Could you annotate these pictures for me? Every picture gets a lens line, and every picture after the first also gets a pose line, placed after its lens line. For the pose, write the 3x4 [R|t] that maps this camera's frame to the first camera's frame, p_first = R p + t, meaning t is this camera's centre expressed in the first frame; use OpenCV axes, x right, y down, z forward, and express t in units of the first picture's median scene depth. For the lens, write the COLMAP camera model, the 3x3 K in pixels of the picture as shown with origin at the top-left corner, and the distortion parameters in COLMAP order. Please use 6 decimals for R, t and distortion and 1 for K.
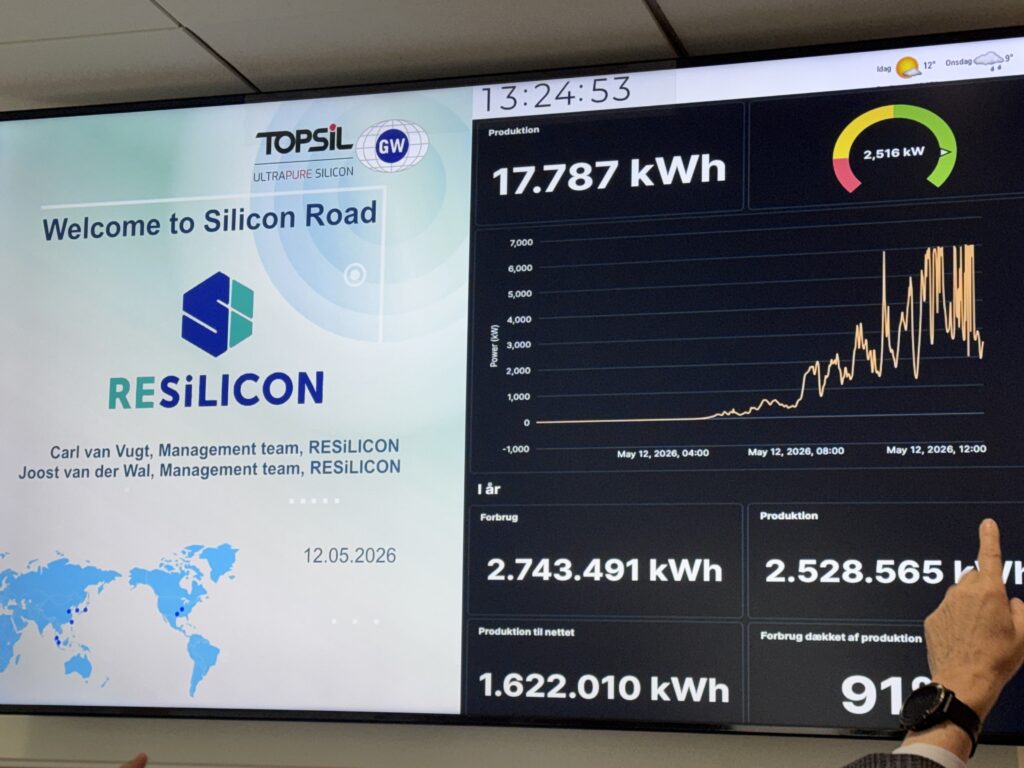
lens RADIAL K [[1969.3, 0, 511.6], [0, 1969.3, 386.5], [0, 0, 1]] dist [0.141056, 0.000000]
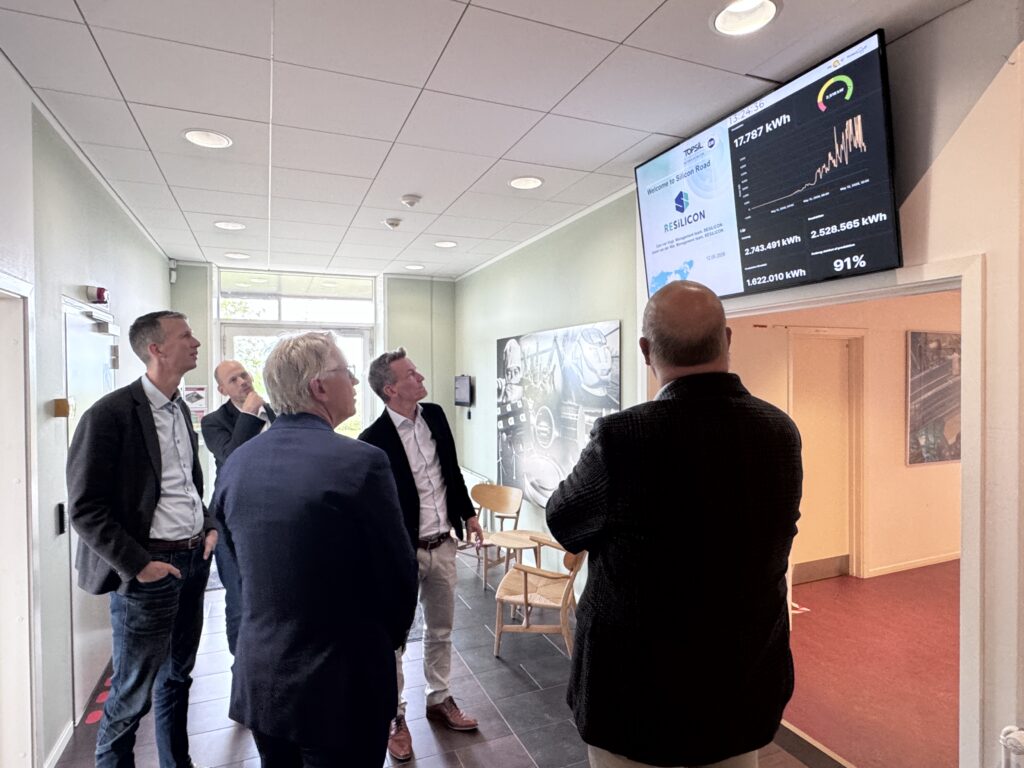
lens RADIAL K [[576.4, 0, 510.3], [0, 576.4, 383.2], [0, 0, 1]] dist [-0.006683, -0.001297]
pose [[0.658900, -0.051159, -0.750489, 0.493847], [0.229306, 0.963860, 0.135618, 0.081477], [0.716428, -0.261450, 0.646819, -0.082017]]
